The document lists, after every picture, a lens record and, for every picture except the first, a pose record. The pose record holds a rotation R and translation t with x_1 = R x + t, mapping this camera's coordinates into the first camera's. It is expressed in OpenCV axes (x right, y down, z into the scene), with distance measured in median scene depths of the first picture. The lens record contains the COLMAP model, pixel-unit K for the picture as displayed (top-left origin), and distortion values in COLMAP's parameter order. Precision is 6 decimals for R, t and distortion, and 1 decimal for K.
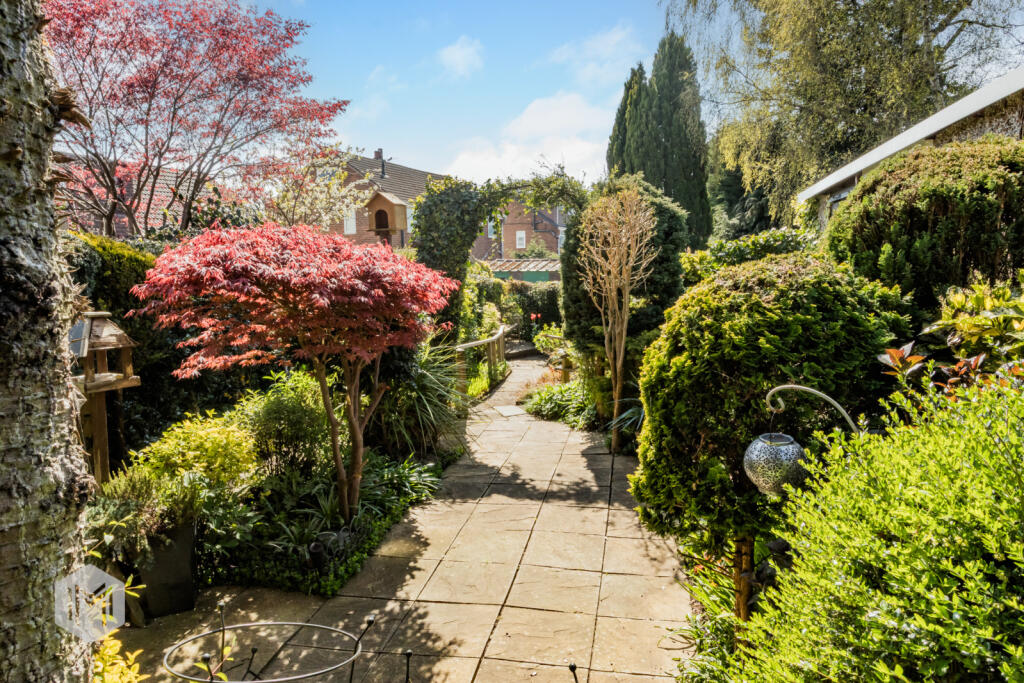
lens RADIAL K [[690.6, 0, 511.7], [0, 690.6, 341.5], [0, 0, 1]] dist [0.001481, 0.000099]
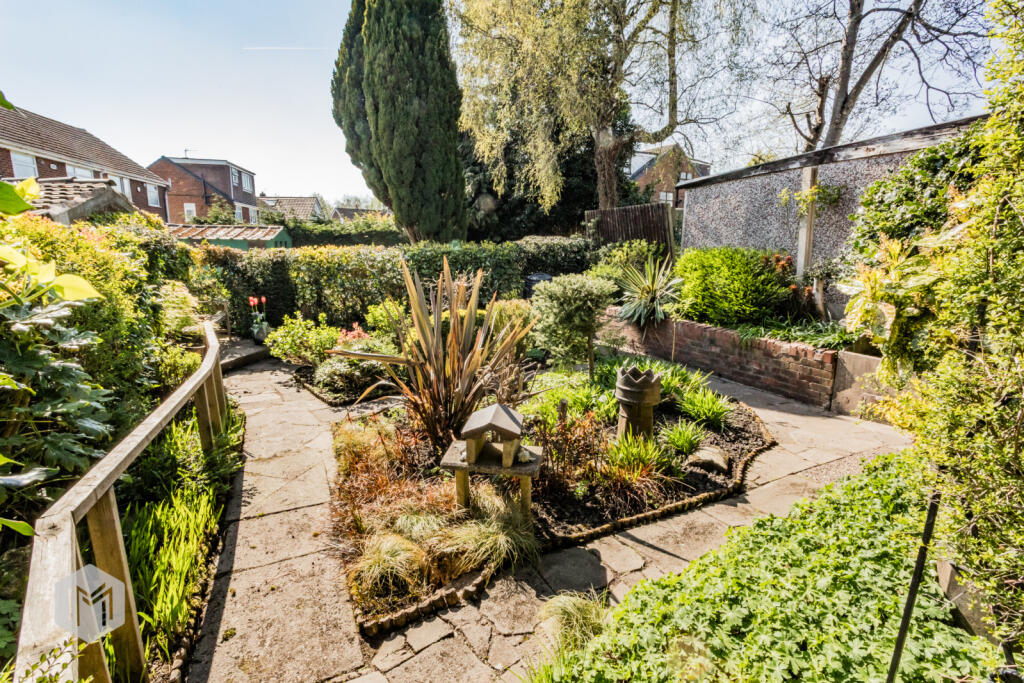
lens RADIAL K [[504.8, 0, 513.2], [0, 504.8, 342.1], [0, 0, 1]] dist [0.003462, -0.000086]
pose [[0.835069, -0.073171, 0.545258, -0.025502], [0.033902, 0.996076, 0.081747, -0.027389], [-0.549100, -0.049779, 0.834273, 0.447189]]
